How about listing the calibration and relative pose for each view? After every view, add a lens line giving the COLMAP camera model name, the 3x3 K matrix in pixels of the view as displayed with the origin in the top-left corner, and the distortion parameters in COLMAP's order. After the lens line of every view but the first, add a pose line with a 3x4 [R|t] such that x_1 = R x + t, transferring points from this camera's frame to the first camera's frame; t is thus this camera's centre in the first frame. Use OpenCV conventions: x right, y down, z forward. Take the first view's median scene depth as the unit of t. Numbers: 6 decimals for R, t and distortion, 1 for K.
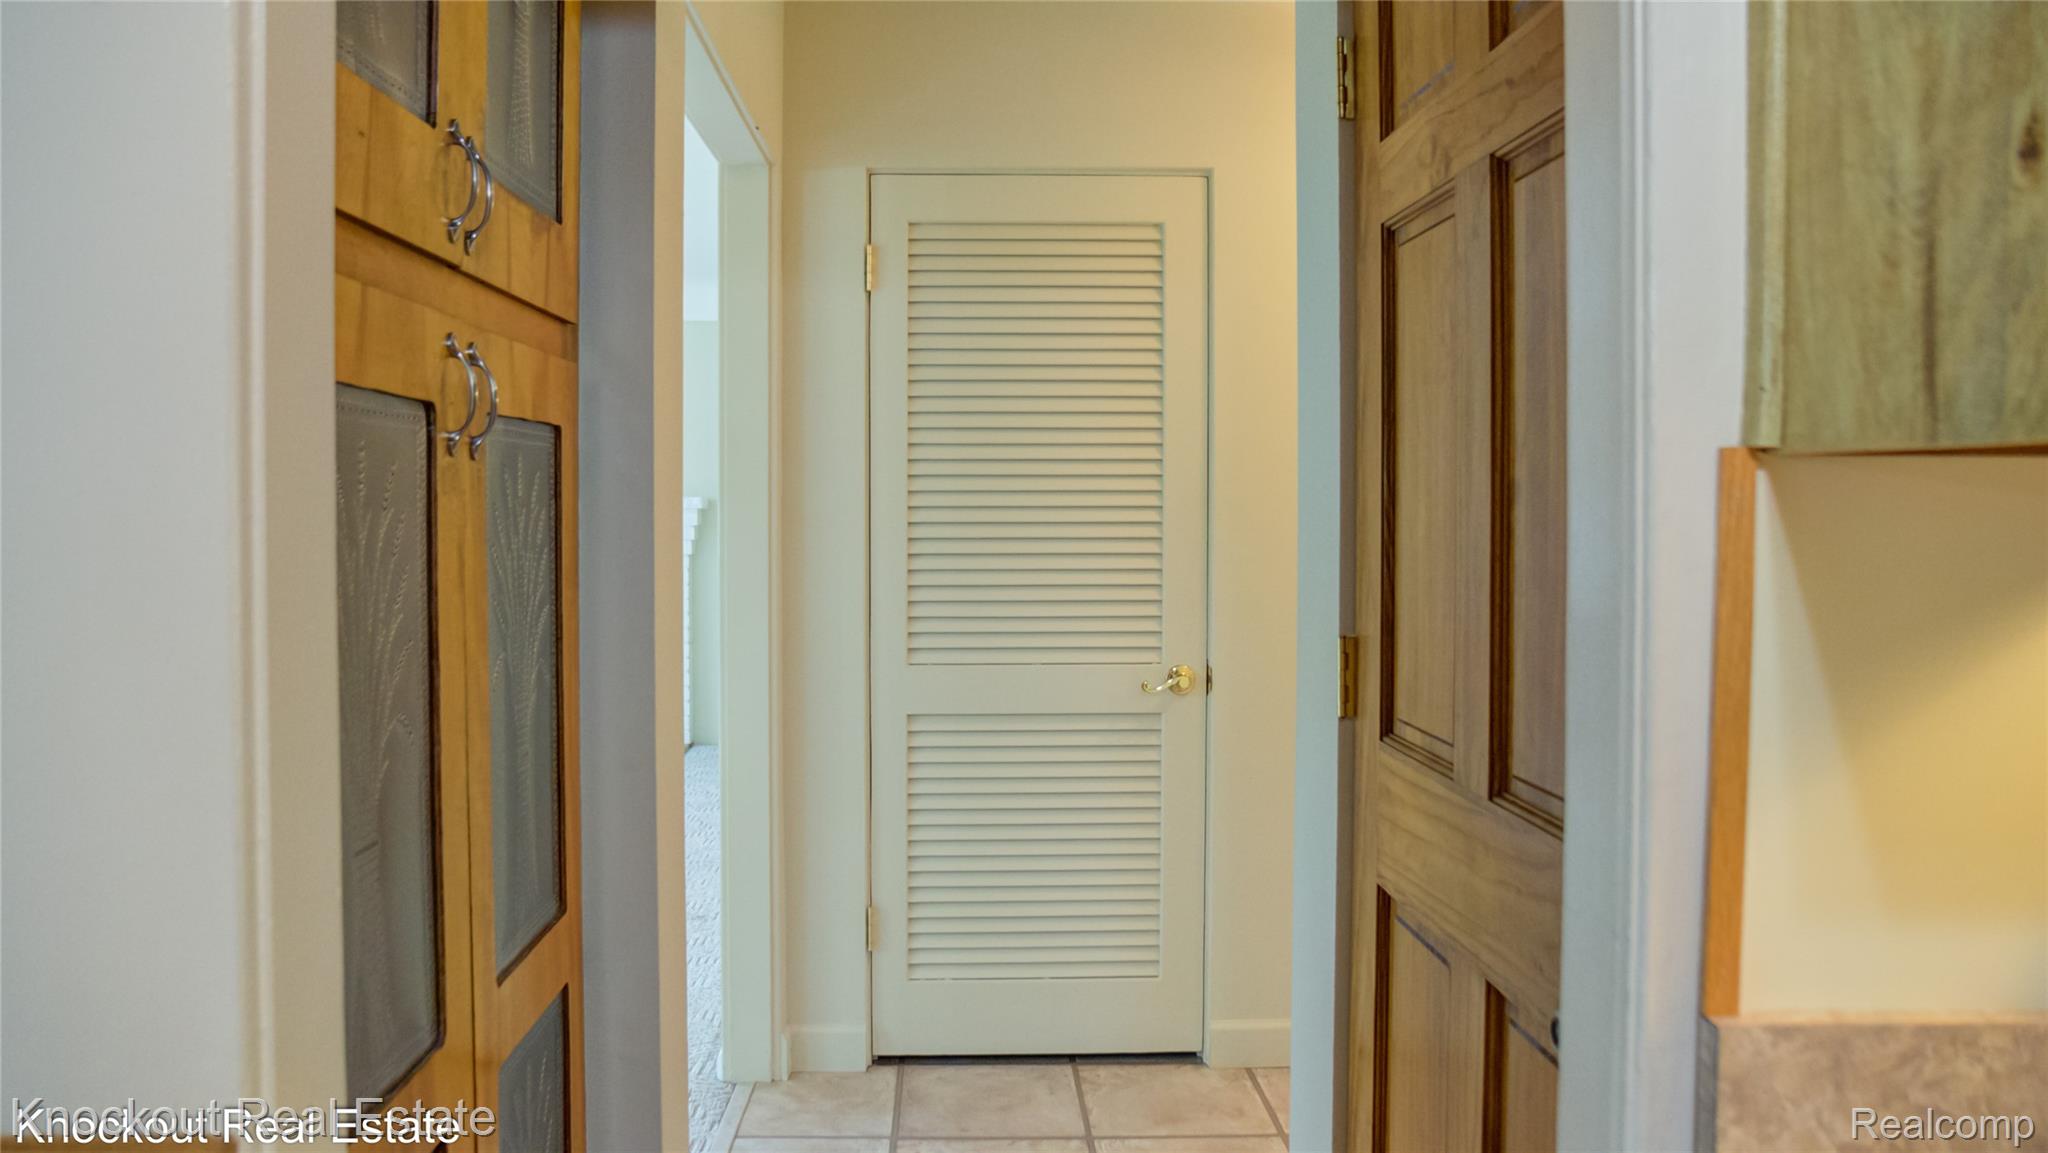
lens RADIAL K [[1429.8, 0, 1024.7], [0, 1429.8, 561.1], [0, 0, 1]] dist [-0.093796, 0.094752]
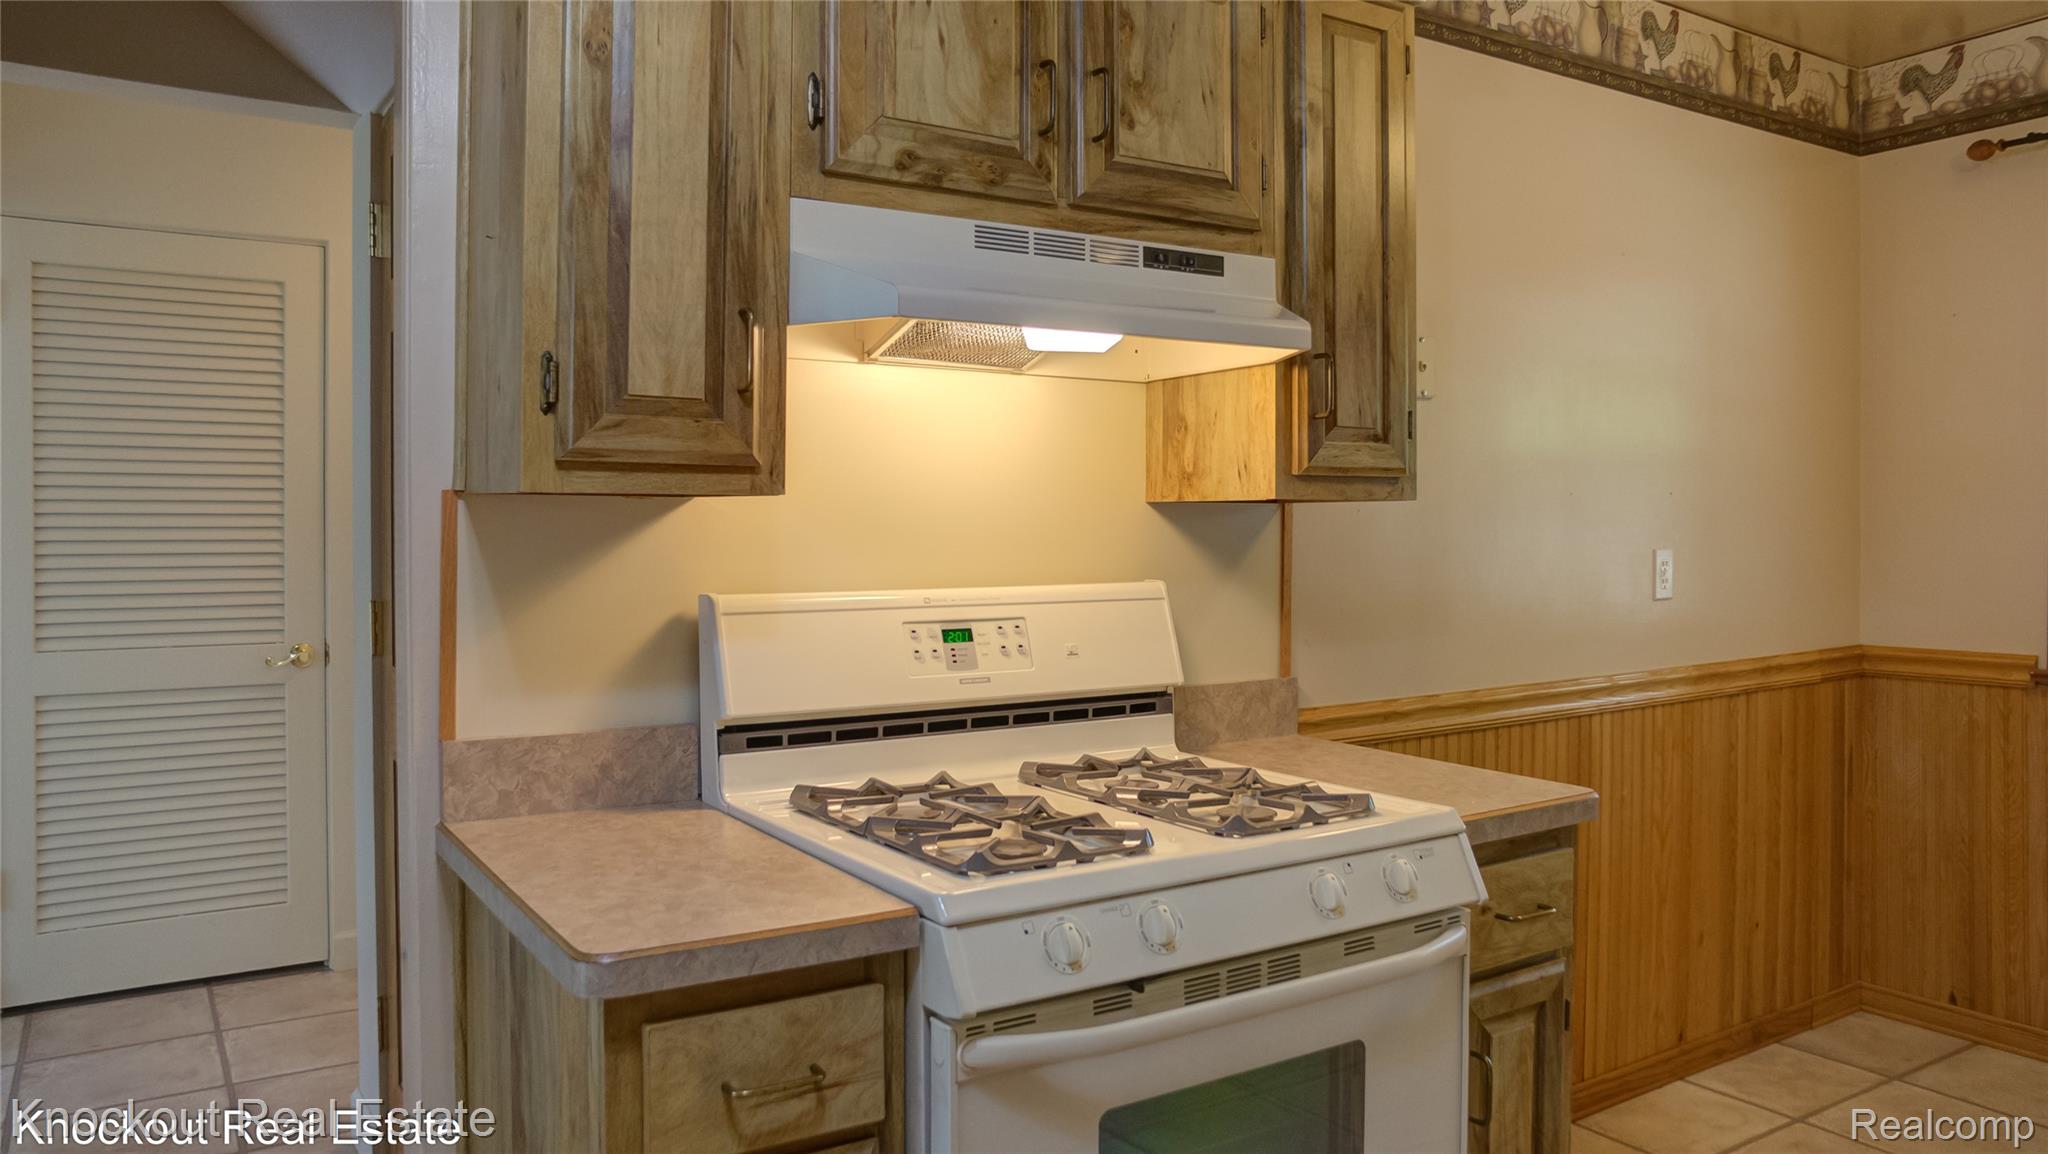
lens RADIAL K [[1429.8, 0, 1024.7], [0, 1429.8, 561.6], [0, 0, 1]] dist [-0.093796, 0.094752]
pose [[0.864029, -0.008536, 0.503370, 0.041435], [0.011799, 0.999925, -0.003296, 0.014231], [-0.503304, 0.008787, 0.864065, -0.373160]]
